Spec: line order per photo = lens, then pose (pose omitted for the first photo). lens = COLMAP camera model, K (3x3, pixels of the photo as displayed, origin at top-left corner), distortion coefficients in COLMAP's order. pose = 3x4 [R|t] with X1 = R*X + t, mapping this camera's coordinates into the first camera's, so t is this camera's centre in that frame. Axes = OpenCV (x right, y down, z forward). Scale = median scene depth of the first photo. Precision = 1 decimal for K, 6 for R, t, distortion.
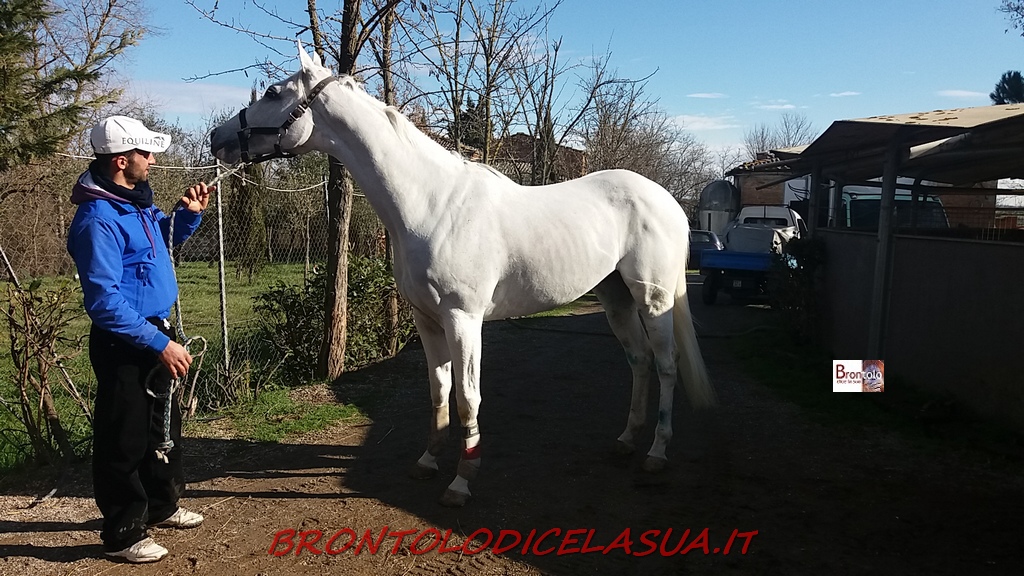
lens RADIAL K [[817.2, 0, 512.0], [0, 817.2, 298.2], [0, 0, 1]] dist [0.111325, -0.235517]
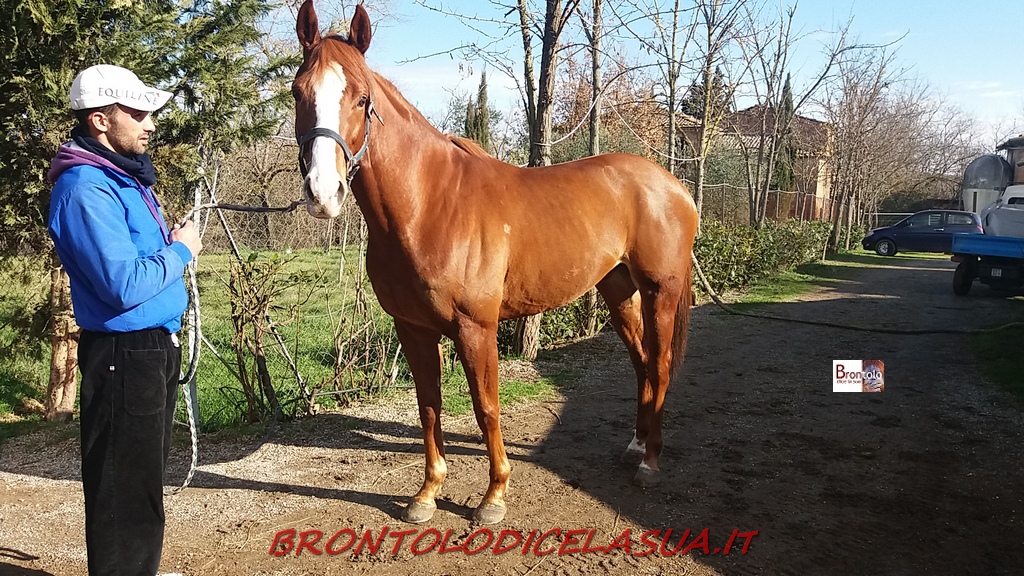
lens RADIAL K [[817.2, 0, 512.0], [0, 817.2, 298.2], [0, 0, 1]] dist [0.111325, -0.235517]
pose [[0.961860, 0.038267, -0.270852, 0.033210], [-0.030979, 0.999035, 0.031132, -0.003738], [0.271782, -0.021554, 0.962117, 0.020078]]
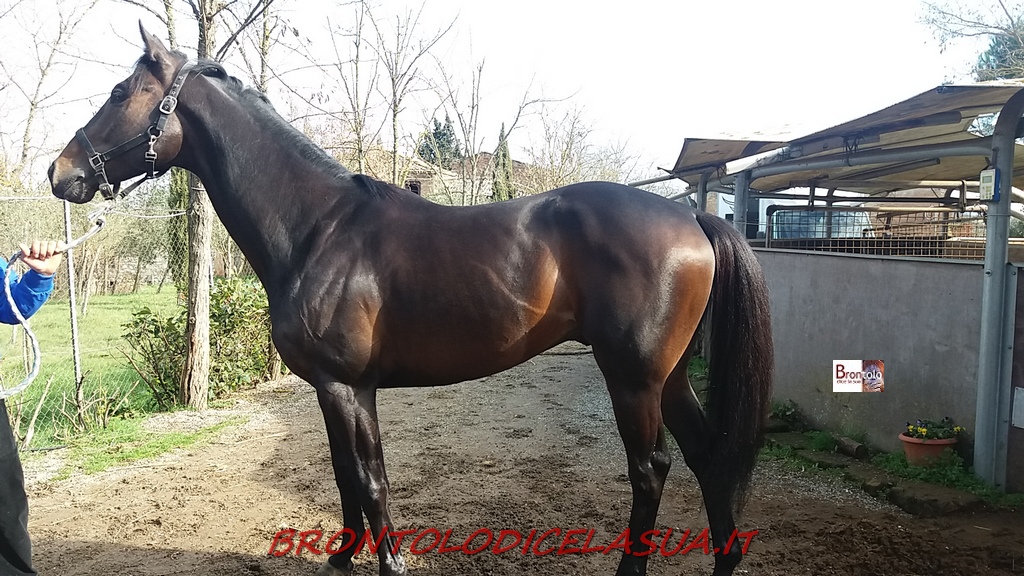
lens RADIAL K [[822.8, 0, 514.6], [0, 822.8, 290.2], [0, 0, 1]] dist [0.109413, -0.235478]
pose [[0.999368, -0.024587, 0.025669, 0.132227], [0.025372, 0.999206, -0.030725, 0.000135], [-0.024893, 0.031357, 0.999198, -0.012813]]
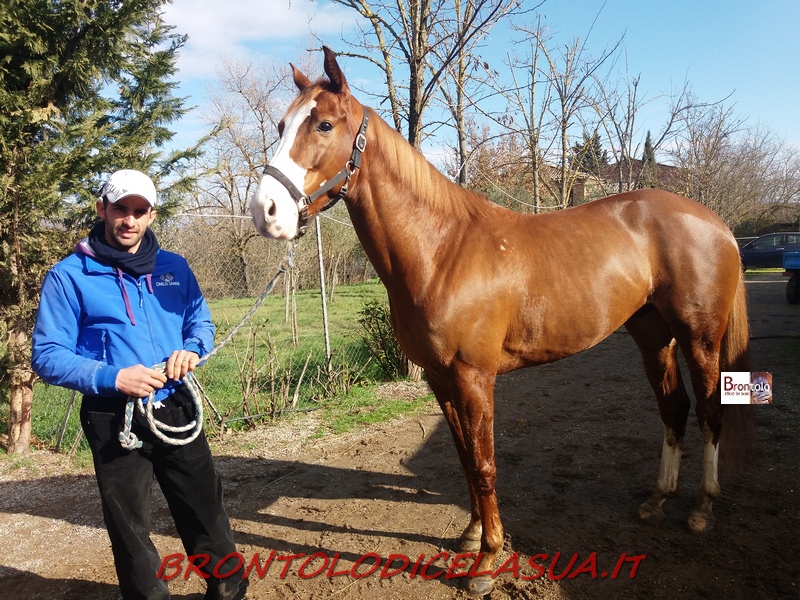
lens RADIAL K [[642.3, 0, 401.3], [0, 642.3, 303.9], [0, 0, 1]] dist [0.080634, -0.159649]
pose [[0.941262, -0.024793, -0.336766, 0.088981], [0.026652, 0.999644, 0.000898, -0.012774], [0.336624, -0.009821, 0.941588, 0.075817]]
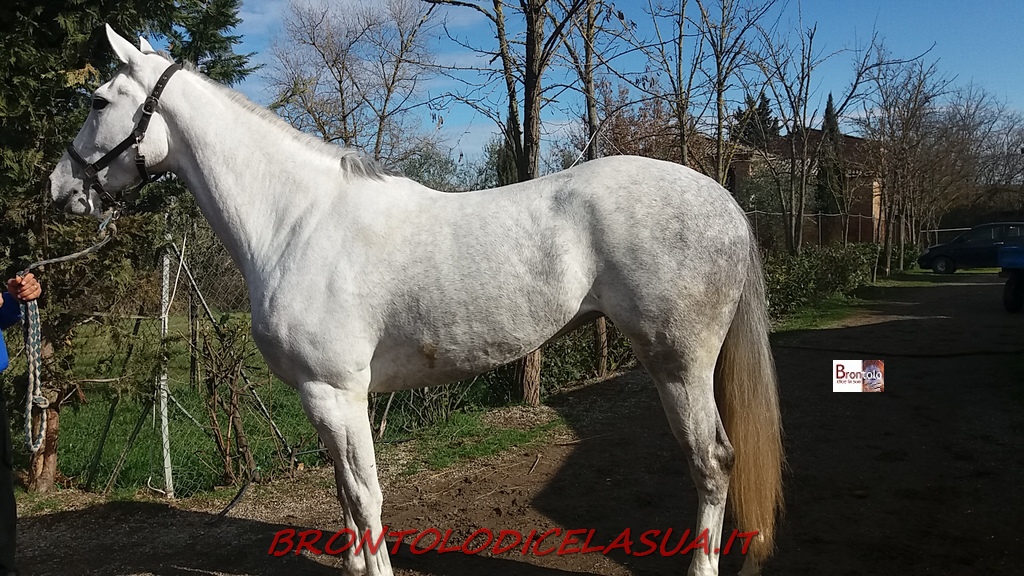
lens RADIAL K [[822.8, 0, 514.6], [0, 822.8, 290.2], [0, 0, 1]] dist [0.109413, -0.235478]
pose [[0.940418, -0.032783, -0.338436, 0.099539], [0.025132, 0.999320, -0.026964, -0.008812], [0.339089, 0.016852, 0.940603, 0.051303]]
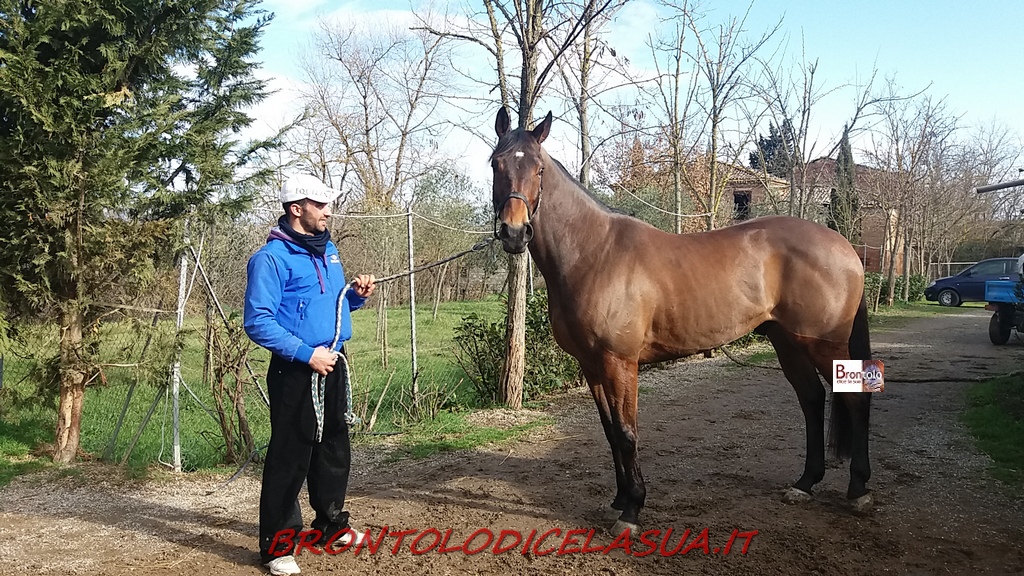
lens RADIAL K [[821.9, 0, 514.8], [0, 821.9, 289.2], [0, 0, 1]] dist [0.155669, -0.366547]
pose [[0.933354, -0.004297, -0.358933, 0.160847], [-0.014240, 0.998698, -0.048987, -0.000009], [0.358676, 0.050834, 0.932077, -0.010322]]
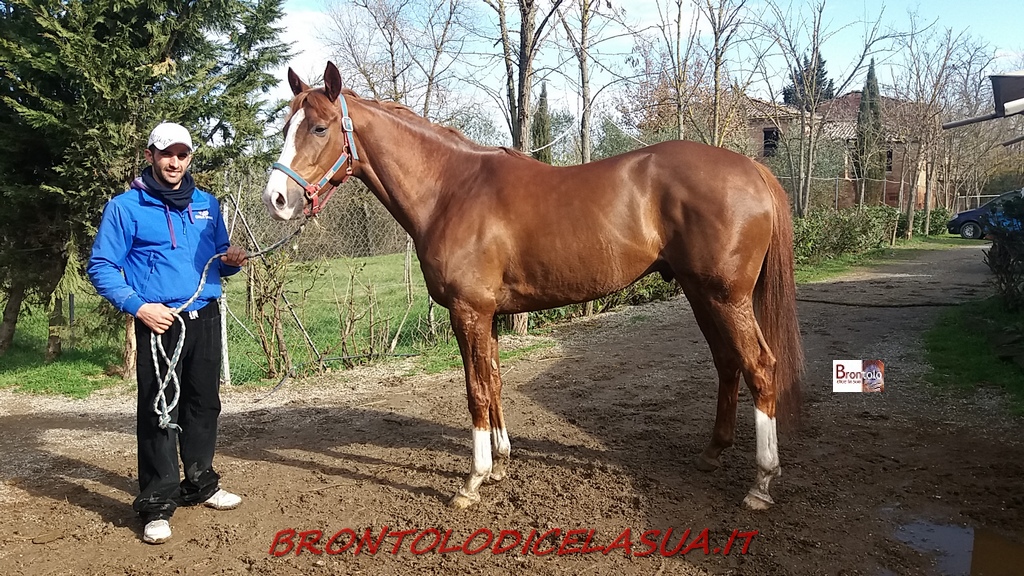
lens RADIAL K [[818.8, 0, 517.1], [0, 818.8, 290.5], [0, 0, 1]] dist [0.164455, -0.432090]
pose [[0.918549, 0.004625, -0.395280, 0.237245], [0.004097, 0.999766, 0.021218, 0.011884], [0.395286, -0.021110, 0.918315, -0.096954]]
